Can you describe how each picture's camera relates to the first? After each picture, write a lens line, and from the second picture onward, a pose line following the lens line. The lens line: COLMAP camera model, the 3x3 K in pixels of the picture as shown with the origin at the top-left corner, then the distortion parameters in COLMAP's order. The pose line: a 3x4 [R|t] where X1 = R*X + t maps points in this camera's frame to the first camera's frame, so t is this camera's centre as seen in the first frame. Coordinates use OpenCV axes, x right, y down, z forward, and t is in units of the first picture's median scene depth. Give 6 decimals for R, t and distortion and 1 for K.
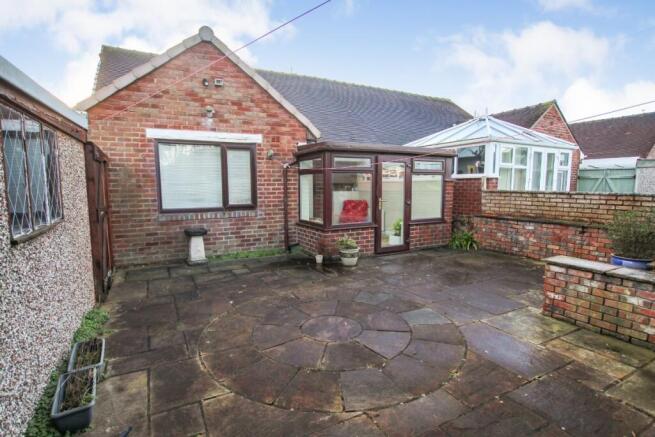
lens RADIAL K [[329.2, 0, 326.9], [0, 329.2, 221.7], [0, 0, 1]] dist [-0.017514, -0.000286]
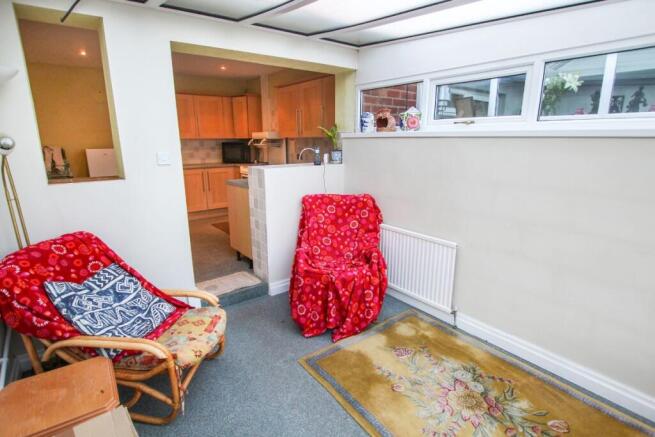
lens RADIAL K [[329.2, 0, 326.9], [0, 329.2, 221.7], [0, 0, 1]] dist [-0.017514, -0.000286]
pose [[0.983388, -0.049165, 0.174728, 0.034924], [0.026233, 0.991008, 0.131207, -0.132973], [-0.179608, -0.124444, 0.975835, 1.141680]]
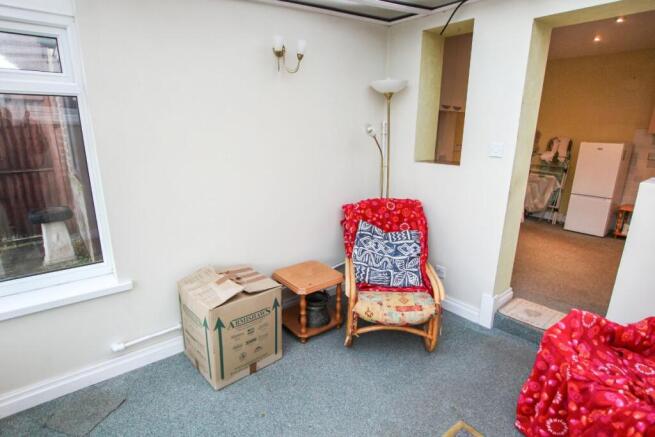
lens RADIAL K [[344.0, 0, 326.7], [0, 344.0, 221.4], [0, 0, 1]] dist [-0.029556, -0.000021]
pose [[0.222353, 0.251807, -0.941888, 0.259989], [-0.121287, 0.965712, 0.229544, -0.148501], [0.967393, 0.063199, 0.245270, 1.291656]]
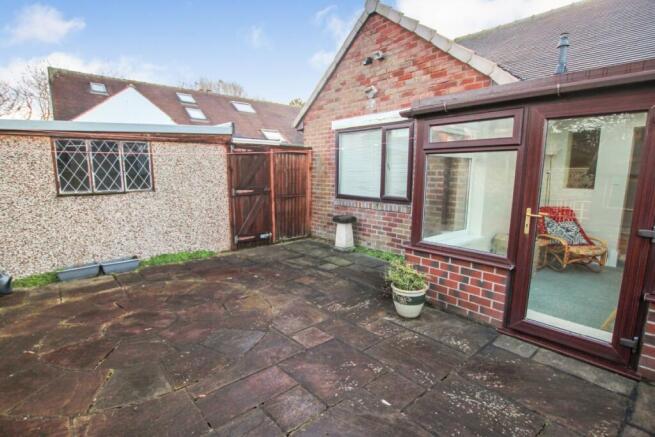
lens RADIAL K [[329.2, 0, 326.9], [0, 329.2, 221.7], [0, 0, 1]] dist [-0.017514, -0.000286]
pose [[0.229590, 0.155552, -0.960777, 0.544721], [-0.114888, 0.984576, 0.131951, -0.085583], [0.966483, 0.080087, 0.243920, 0.679407]]
